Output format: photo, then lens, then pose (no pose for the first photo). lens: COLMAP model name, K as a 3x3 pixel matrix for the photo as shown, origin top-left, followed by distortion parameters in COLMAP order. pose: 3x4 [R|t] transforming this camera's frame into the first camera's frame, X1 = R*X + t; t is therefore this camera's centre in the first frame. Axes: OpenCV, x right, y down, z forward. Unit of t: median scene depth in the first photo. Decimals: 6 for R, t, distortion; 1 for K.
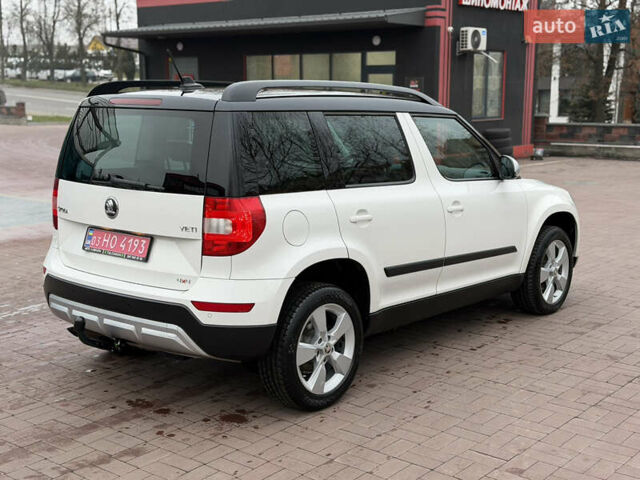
lens RADIAL K [[891.1, 0, 319.4], [0, 891.1, 239.7], [0, 0, 1]] dist [0.127344, -0.064820]
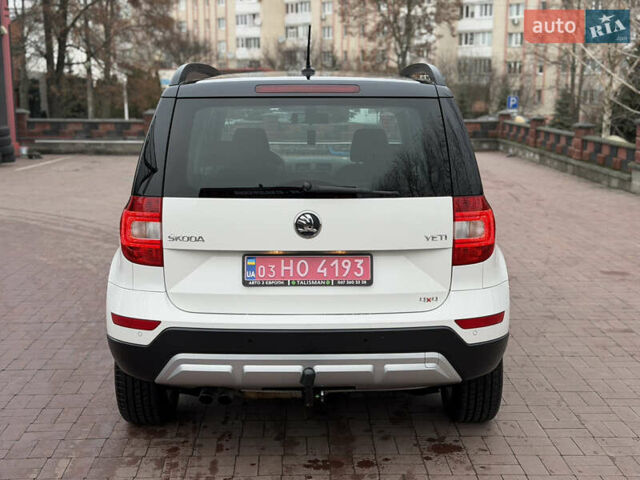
lens RADIAL K [[891.1, 0, 319.4], [0, 891.1, 239.7], [0, 0, 1]] dist [0.127344, -0.064820]
pose [[0.756677, -0.114443, 0.643694, -0.703066], [0.112984, 0.992637, 0.043667, -0.053613], [-0.643952, 0.039685, 0.764036, 0.383609]]
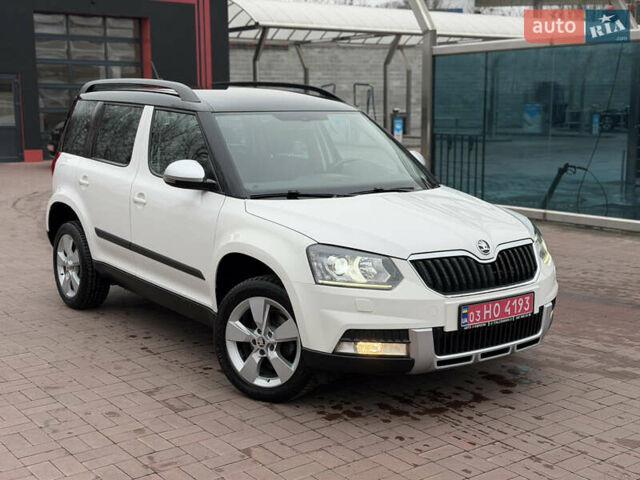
lens RADIAL K [[891.1, 0, 319.4], [0, 891.1, 239.7], [0, 0, 1]] dist [0.127344, -0.064820]
pose [[-0.234118, 0.150073, -0.960555, 1.269776], [-0.165876, 0.967361, 0.191566, -0.256792], [0.957953, 0.204182, -0.201583, 1.636627]]
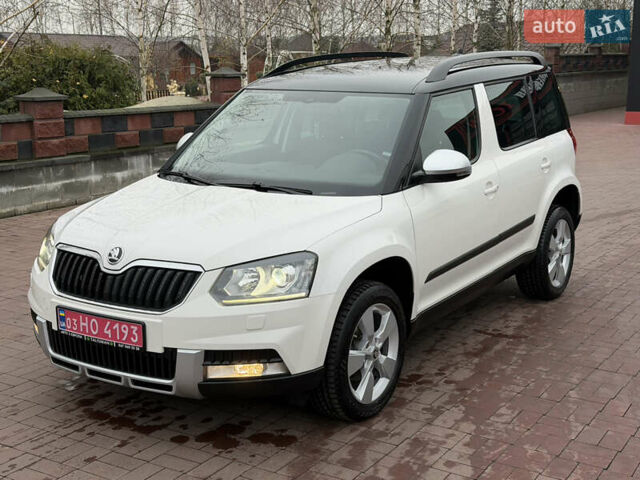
lens RADIAL K [[909.9, 0, 321.5], [0, 909.9, 246.7], [0, 0, 1]] dist [0.166237, -0.009994]
pose [[-0.992487, 0.024724, -0.119828, 0.240406], [-0.021766, 0.928069, 0.371772, -0.424383], [0.120400, 0.371587, -0.920558, 2.412947]]
